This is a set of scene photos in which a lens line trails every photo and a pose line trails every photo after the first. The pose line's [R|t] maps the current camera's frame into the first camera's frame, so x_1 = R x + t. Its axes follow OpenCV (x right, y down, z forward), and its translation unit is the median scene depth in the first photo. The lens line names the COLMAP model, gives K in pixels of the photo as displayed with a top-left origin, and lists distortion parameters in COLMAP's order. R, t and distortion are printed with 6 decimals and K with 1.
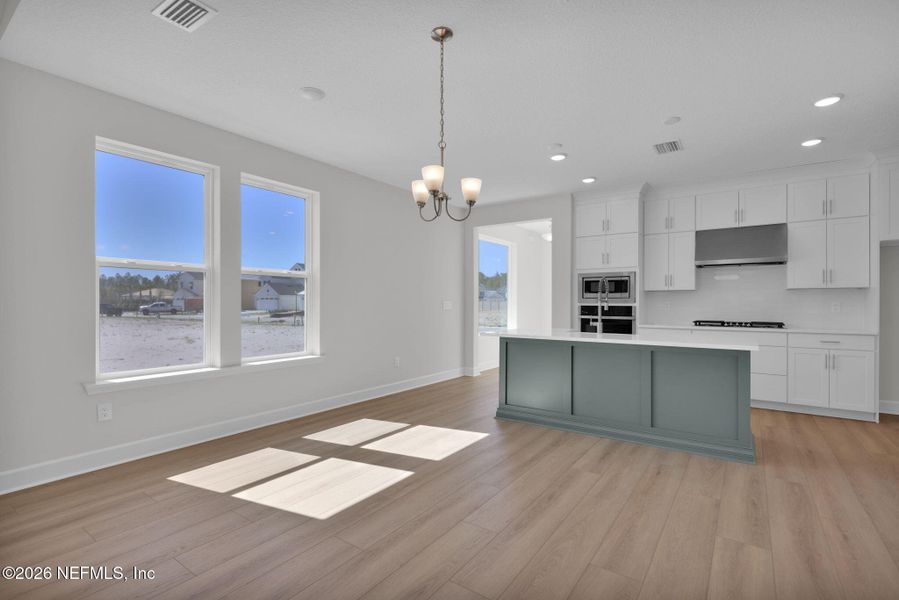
lens RADIAL K [[408.8, 0, 449.2], [0, 408.8, 305.8], [0, 0, 1]] dist [0.000140, 0.000045]
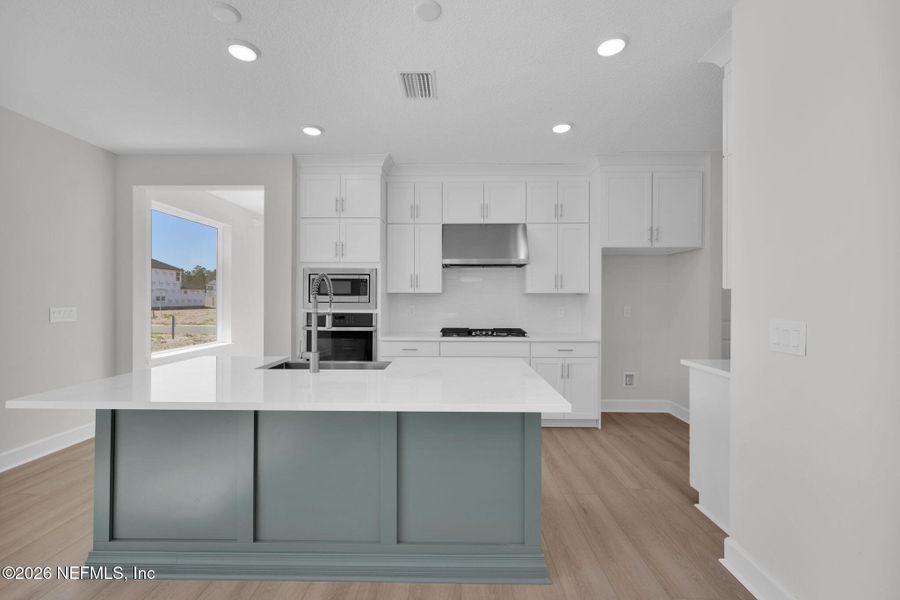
lens RADIAL K [[383.6, 0, 451.1], [0, 383.6, 291.3], [0, 0, 1]] dist [0.002981, 0.000222]
pose [[0.821914, 0.011941, 0.569487, 0.189736], [0.004252, 0.999624, -0.027097, -0.024307], [-0.569596, 0.024692, 0.821554, 0.389769]]
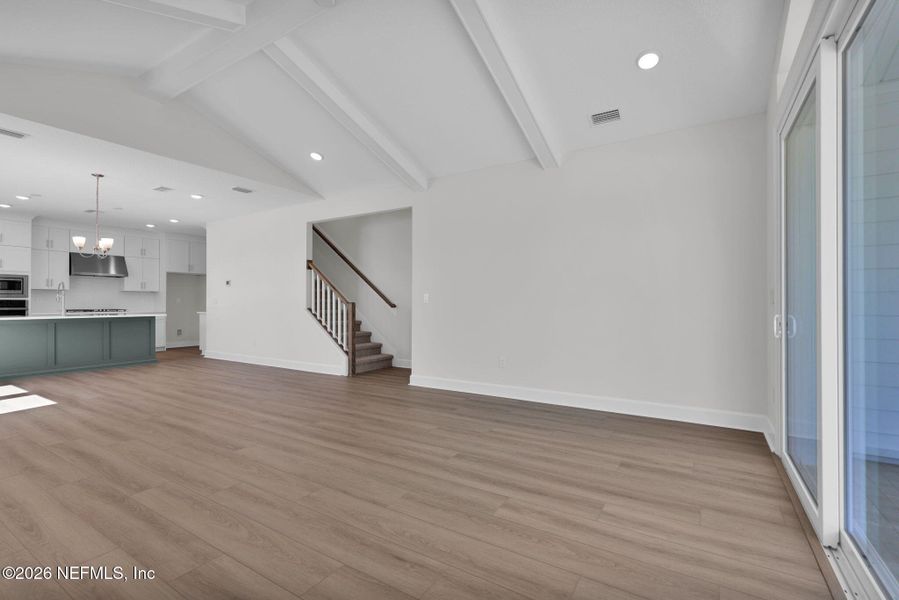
lens RADIAL K [[408.8, 0, 453.2], [0, 408.8, 304.5], [0, 0, 1]] dist [0.000140, 0.000045]
pose [[-0.073023, -0.009293, 0.997287, -1.242217], [0.004703, 0.999942, 0.009662, 0.011301], [-0.997319, 0.005395, -0.072975, -0.410075]]
